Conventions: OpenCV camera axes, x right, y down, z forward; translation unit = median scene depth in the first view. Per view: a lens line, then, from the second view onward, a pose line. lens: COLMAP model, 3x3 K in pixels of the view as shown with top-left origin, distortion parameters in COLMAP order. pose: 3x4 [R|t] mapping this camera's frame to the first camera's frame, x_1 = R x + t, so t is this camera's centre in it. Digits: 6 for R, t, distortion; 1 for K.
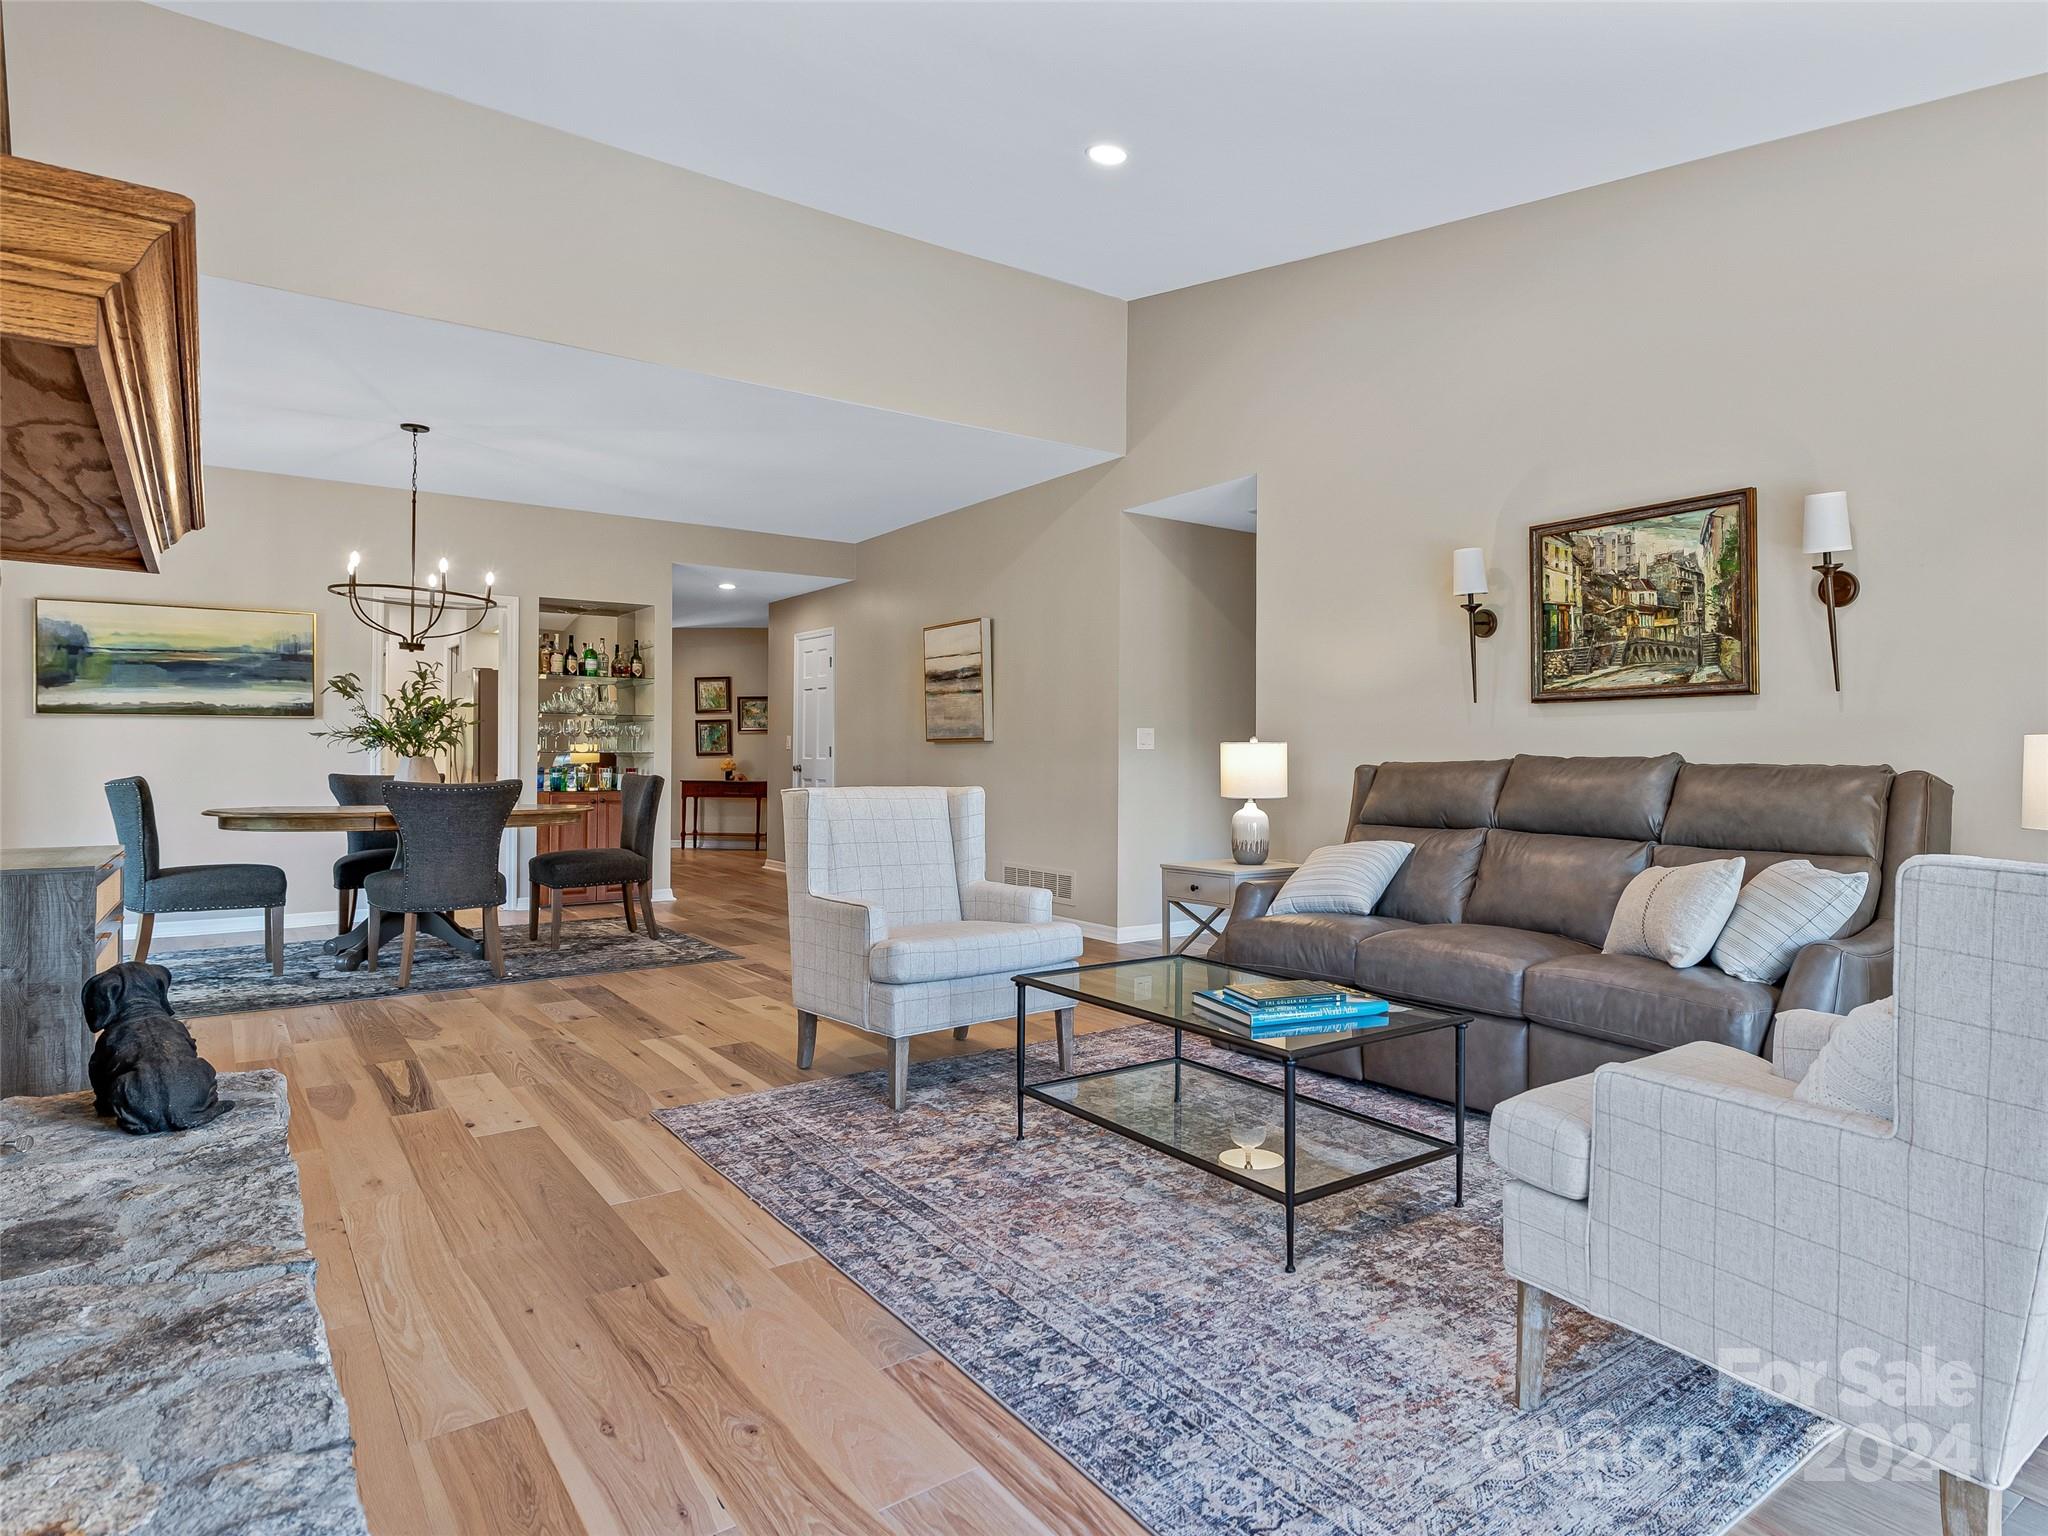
lens RADIAL K [[1176.5, 0, 1133.2], [0, 1176.5, 749.9], [0, 0, 1]] dist [0.016528, -0.004683]
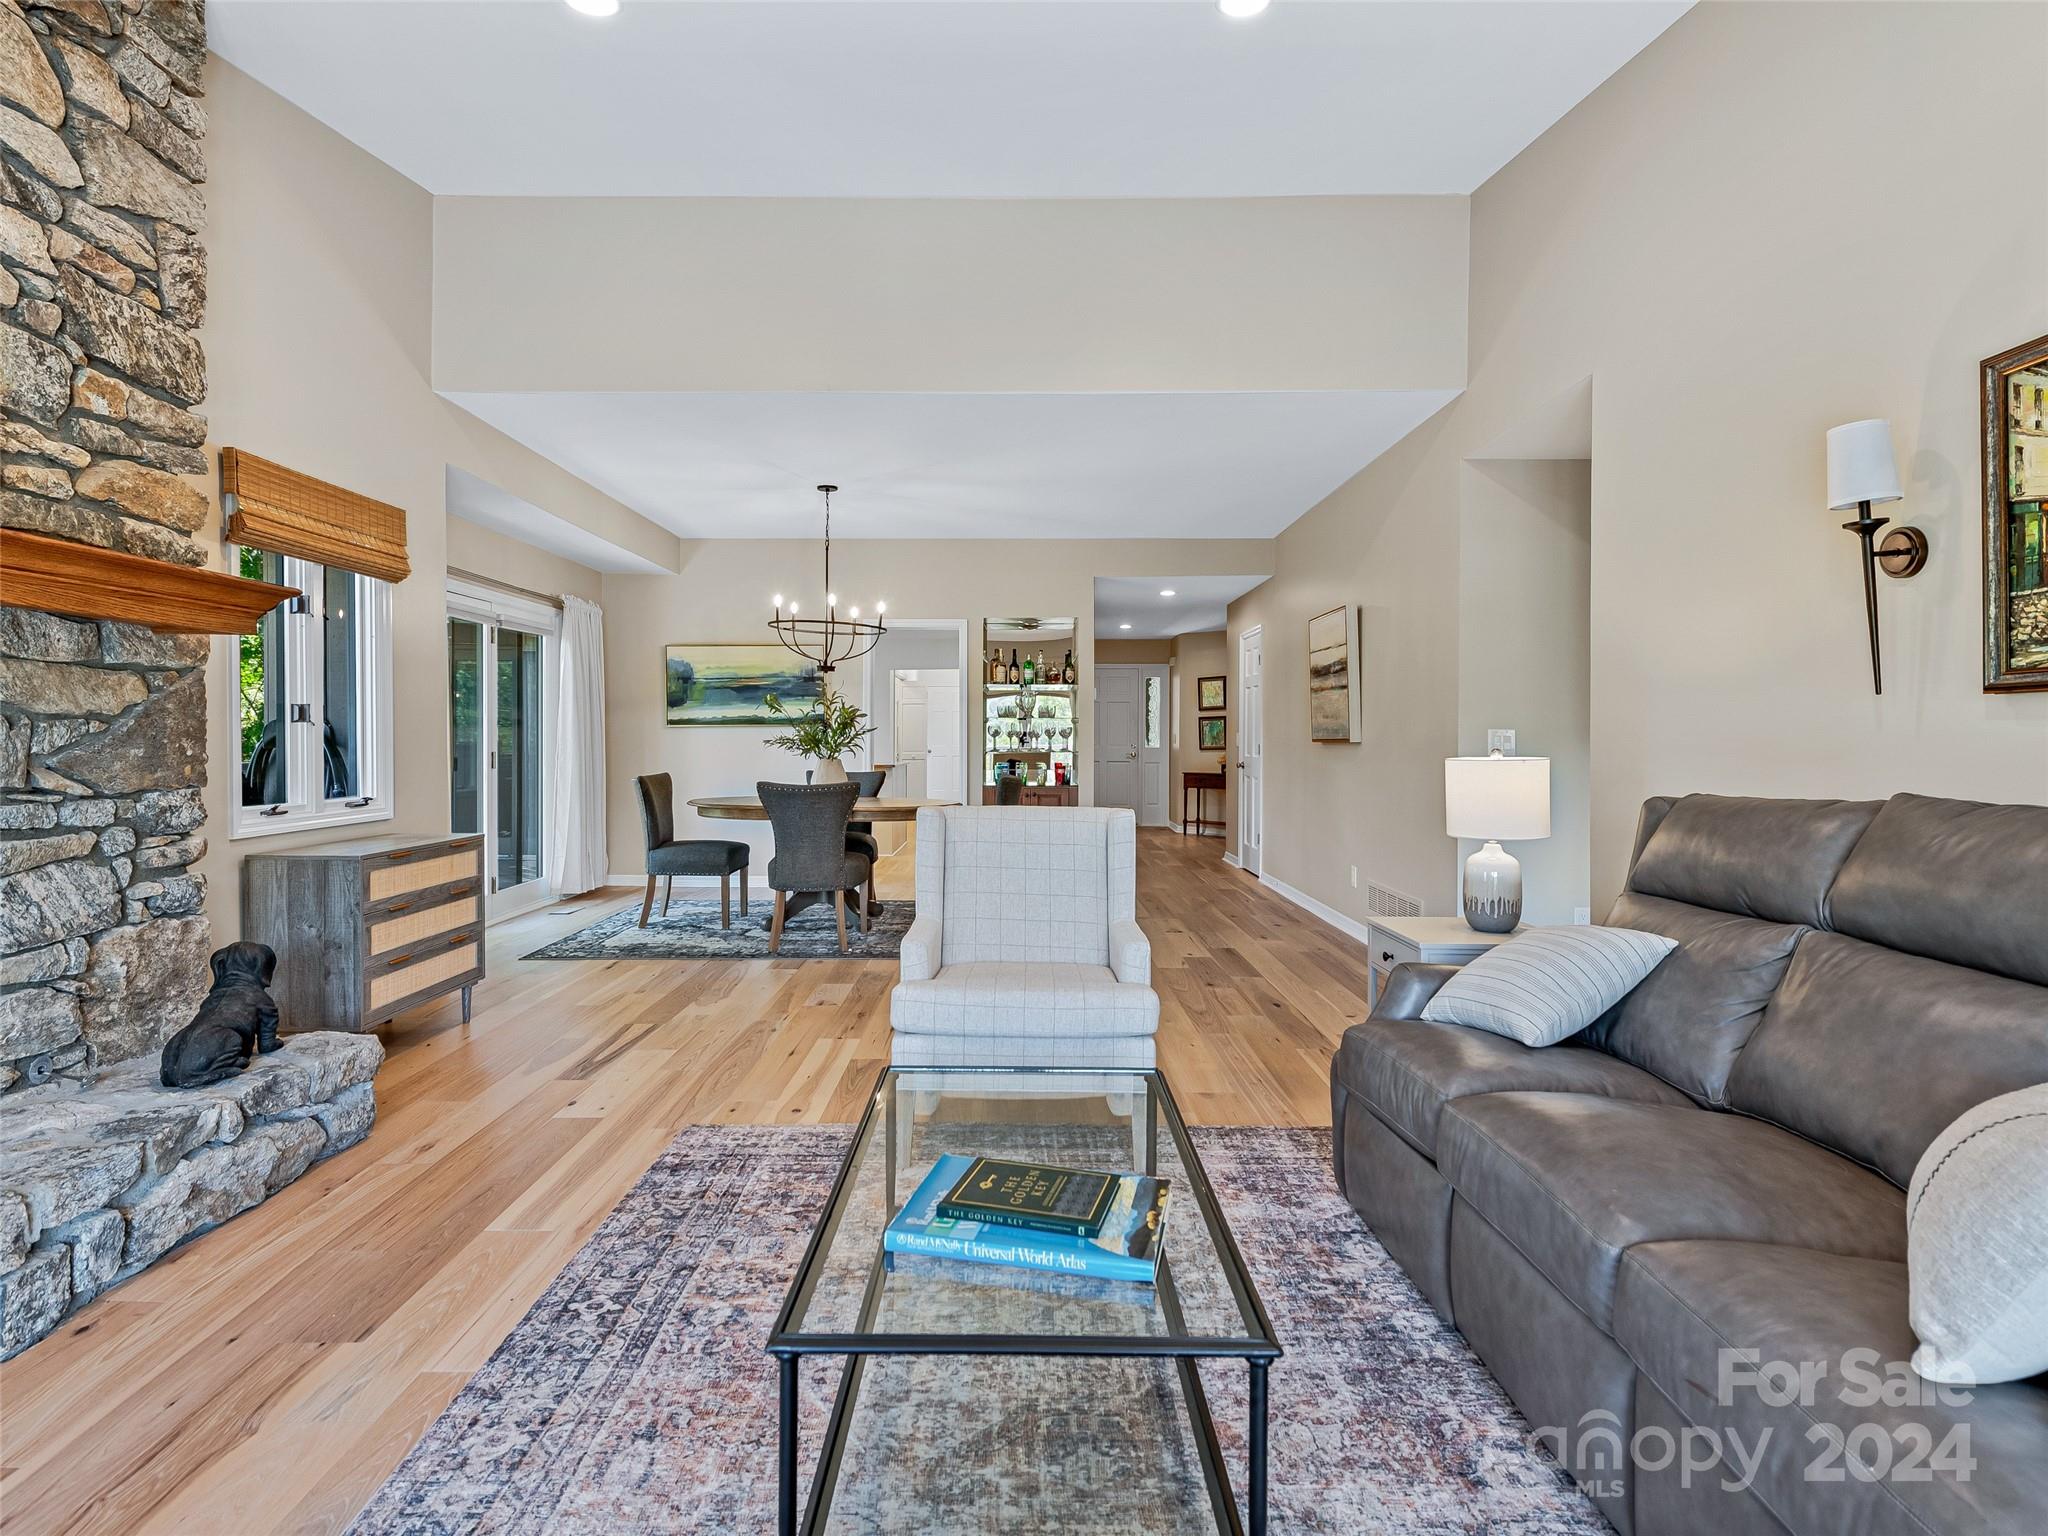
lens RADIAL K [[1063.0, 0, 1010.1], [0, 1063.0, 744.2], [0, 0, 1]] dist [0.020247, -0.010863]
pose [[0.783532, 0.001180, -0.621350, 0.222683], [0.003851, 0.999970, 0.006755, -0.016383], [0.621340, -0.007686, 0.783504, 0.263730]]
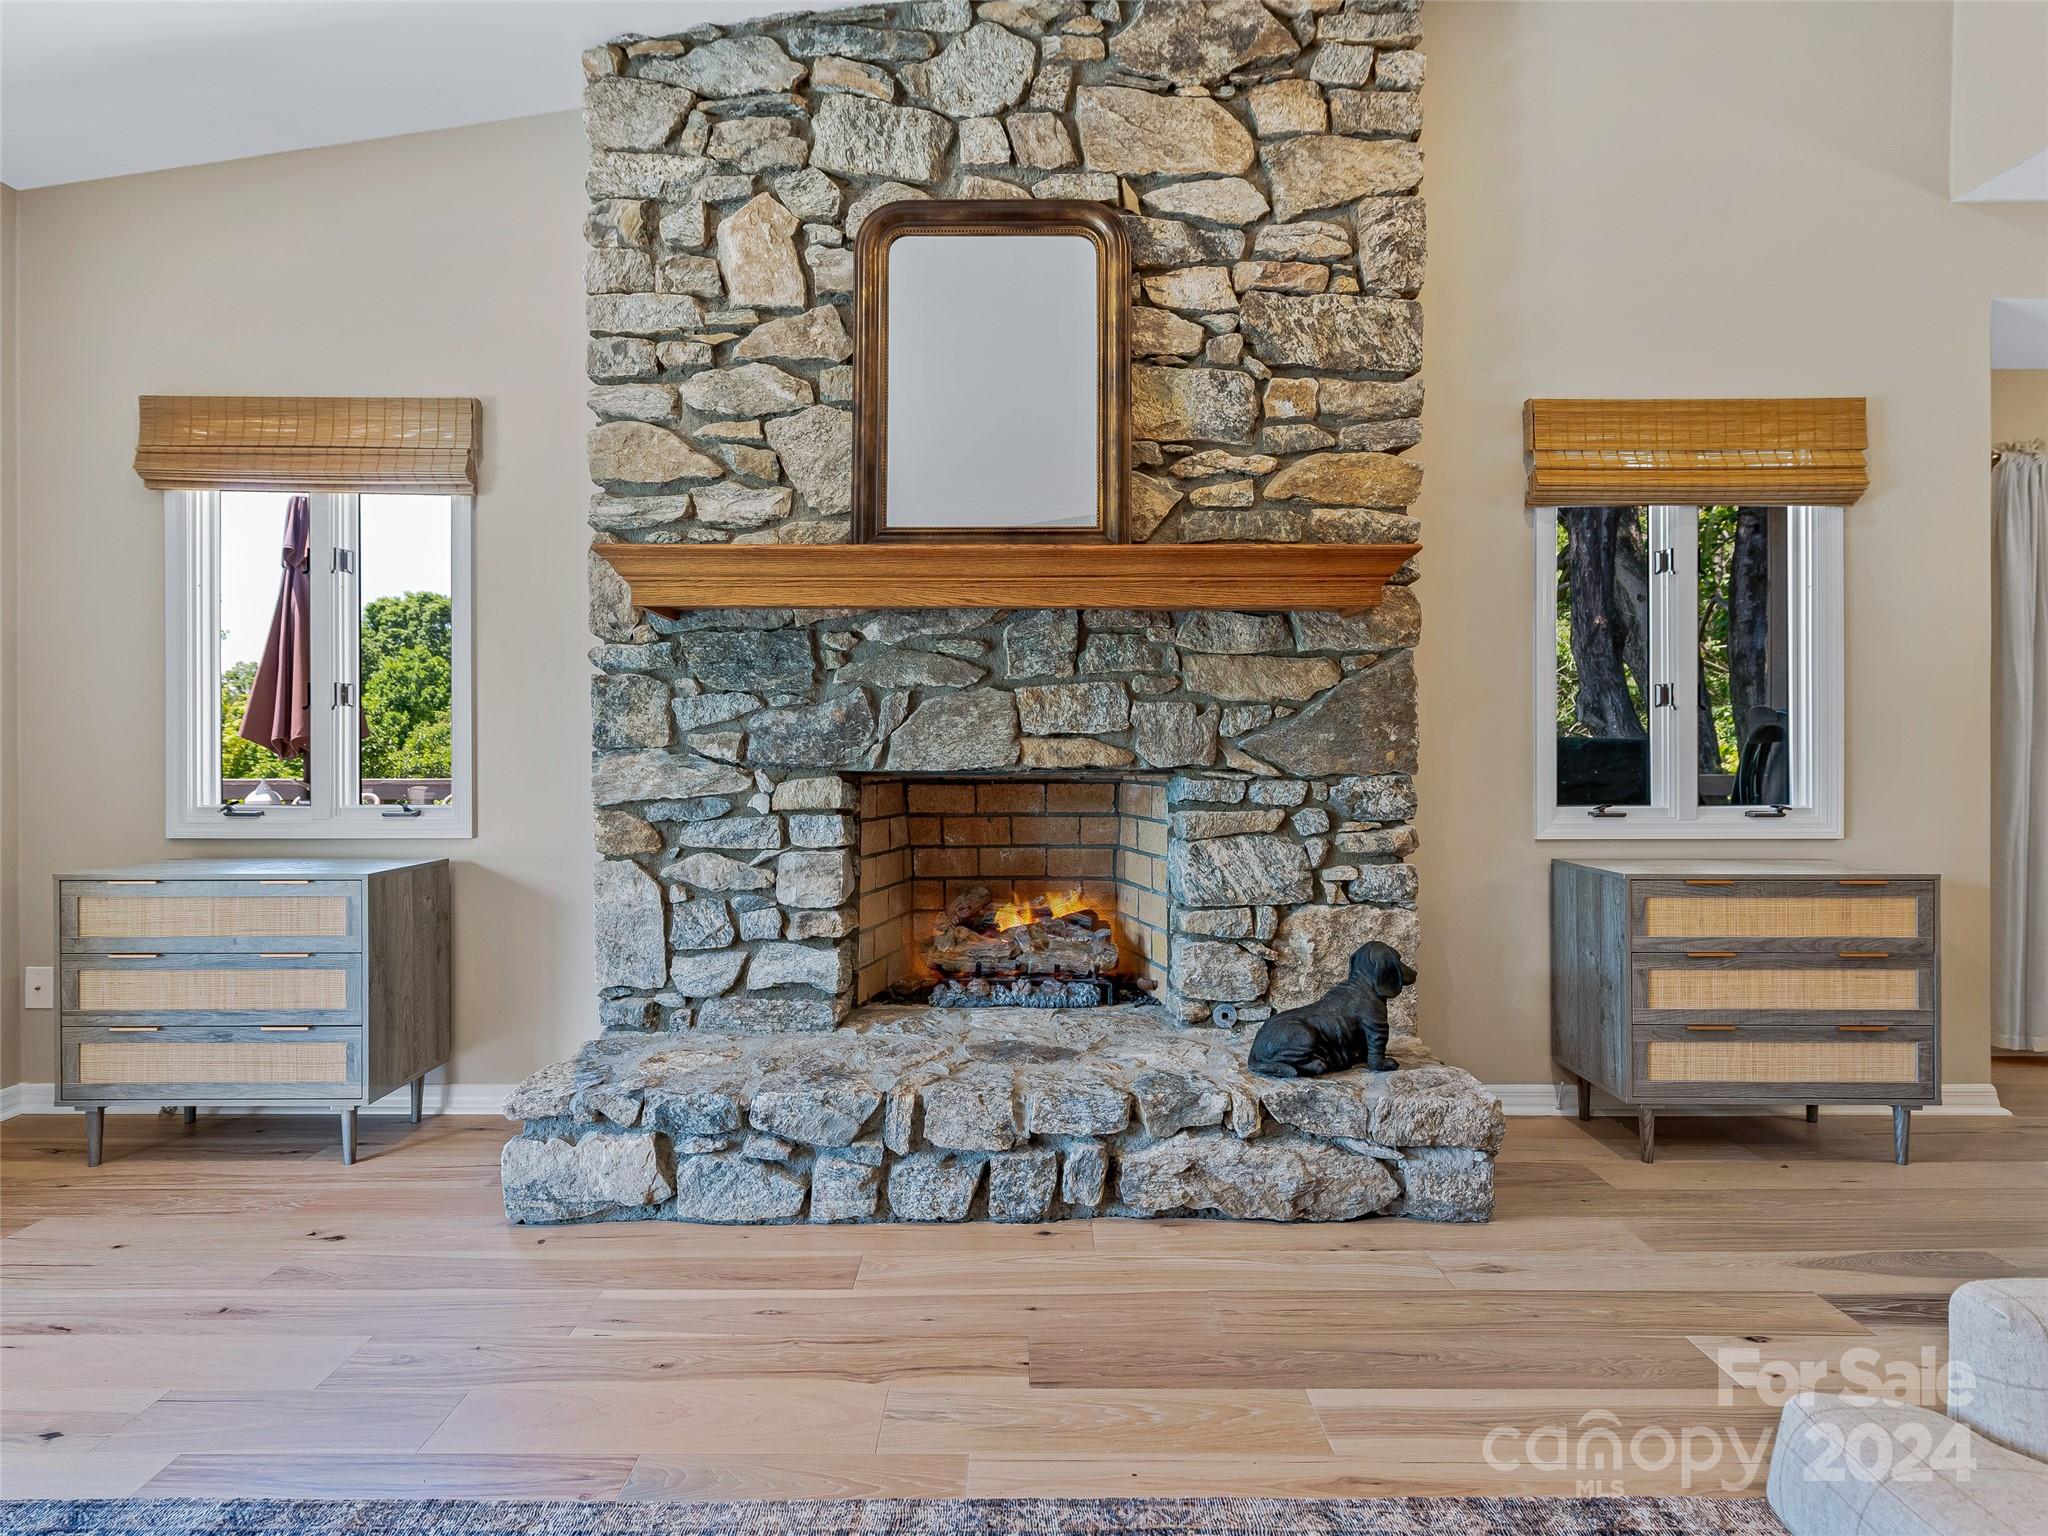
lens RADIAL K [[1044.9, 0, 1021.0], [0, 1044.9, 762.3], [0, 0, 1]] dist [0.003771, -0.000743]
pose [[-0.619855, -0.000440, -0.784716, 0.077409], [0.000045, 1.000000, -0.000597, 0.001233], [0.784716, -0.000406, -0.619855, 0.586744]]
